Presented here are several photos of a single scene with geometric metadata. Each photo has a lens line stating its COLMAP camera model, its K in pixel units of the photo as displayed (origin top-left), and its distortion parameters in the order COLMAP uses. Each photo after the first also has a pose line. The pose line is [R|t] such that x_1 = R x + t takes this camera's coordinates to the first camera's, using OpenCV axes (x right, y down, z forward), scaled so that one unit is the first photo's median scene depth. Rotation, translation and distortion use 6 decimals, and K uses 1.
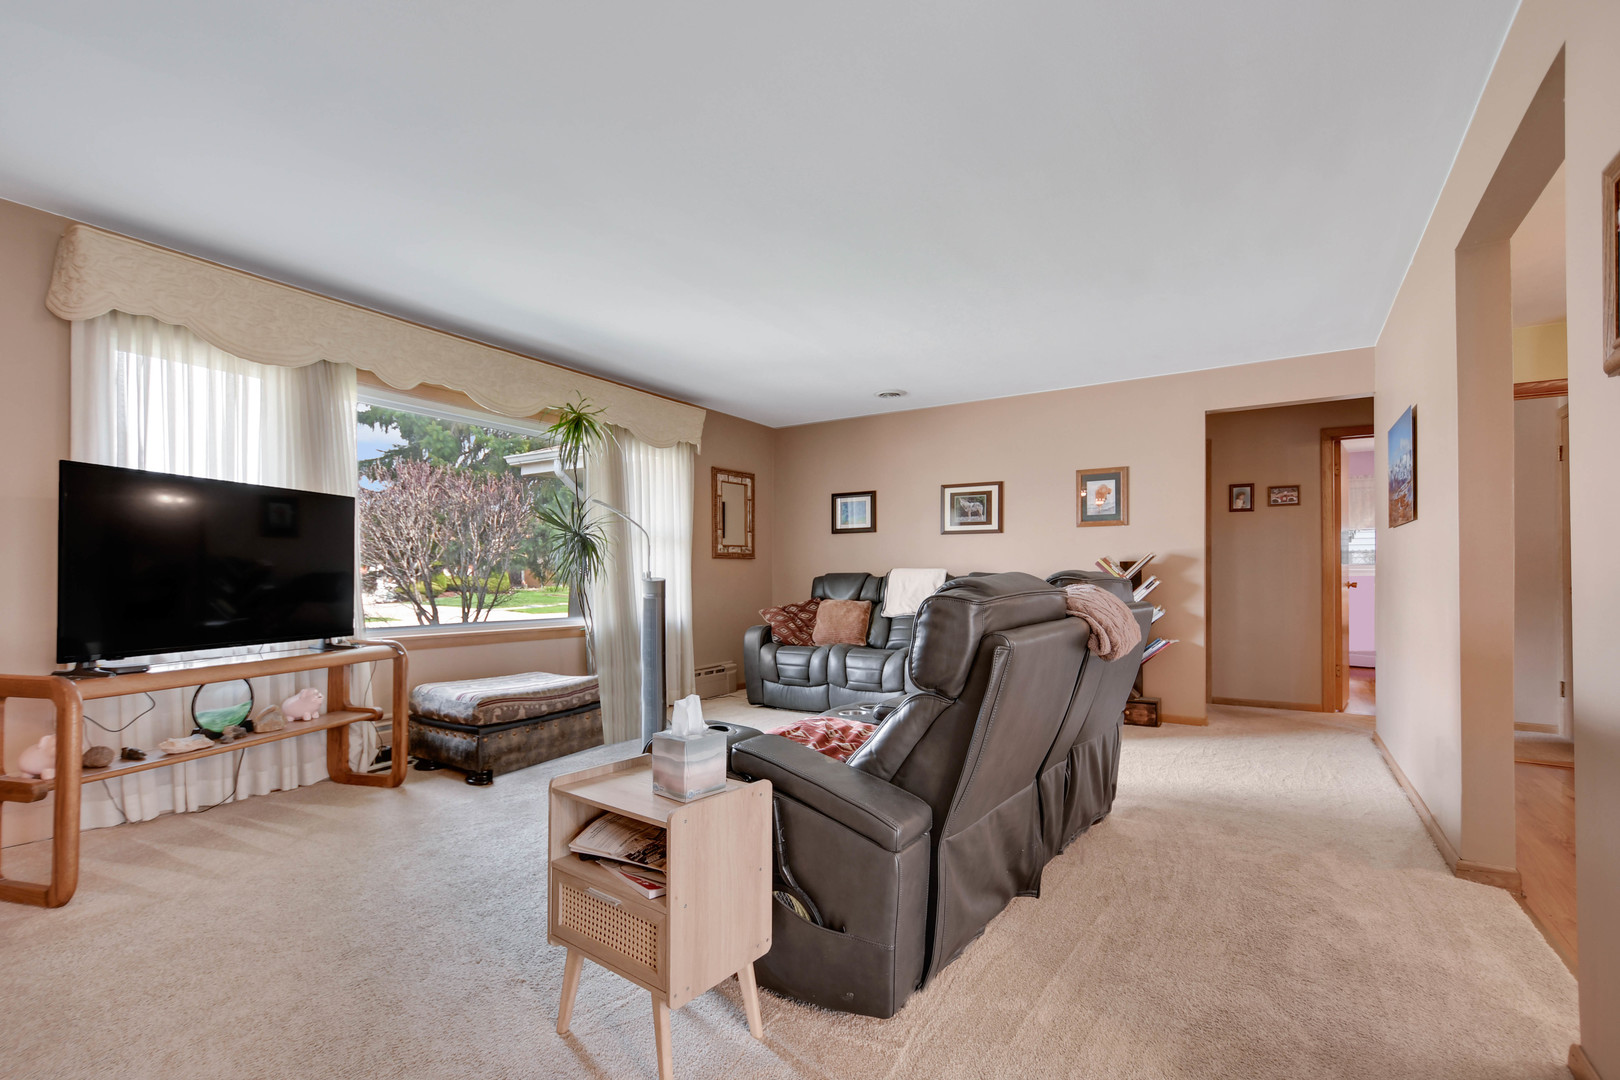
lens RADIAL K [[741.2, 0, 814.1], [0, 741.2, 572.9], [0, 0, 1]] dist [0.013812, -0.017316]
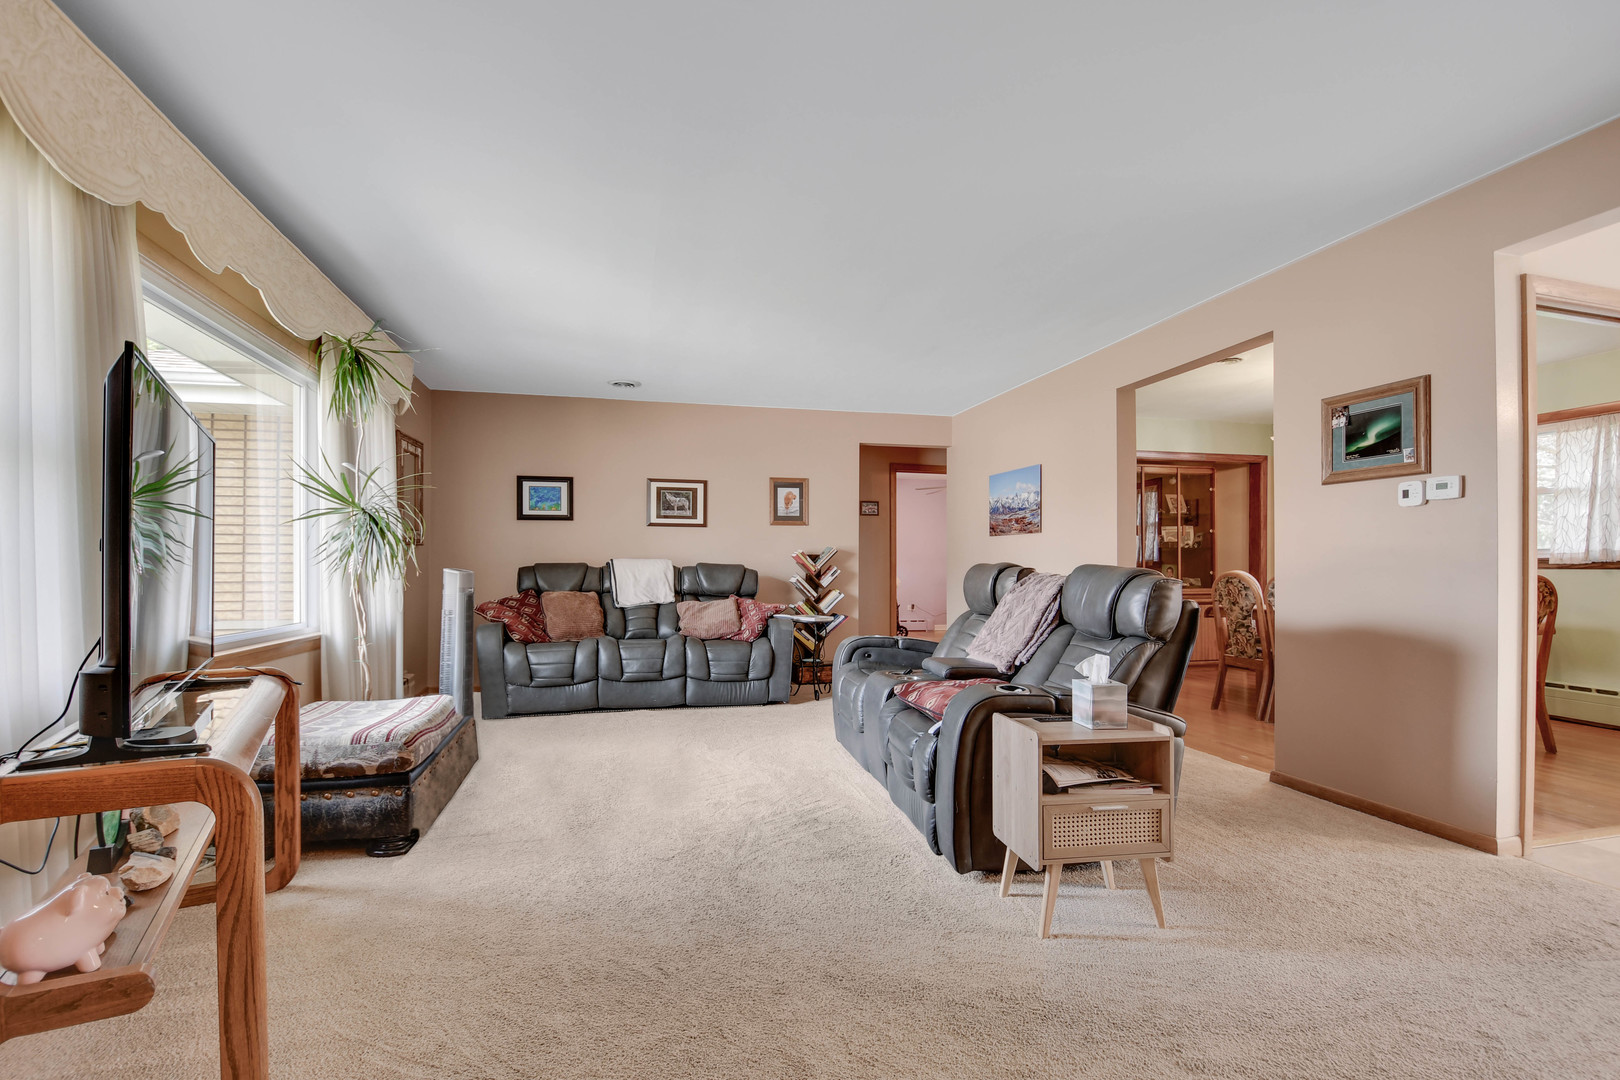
lens RADIAL K [[741.2, 0, 814.1], [0, 741.2, 572.9], [0, 0, 1]] dist [0.013812, -0.017316]
pose [[0.683320, -0.007566, 0.730080, -0.453713], [-0.002724, 0.999913, 0.012912, -0.000748], [-0.730114, -0.010811, 0.683240, 0.132244]]
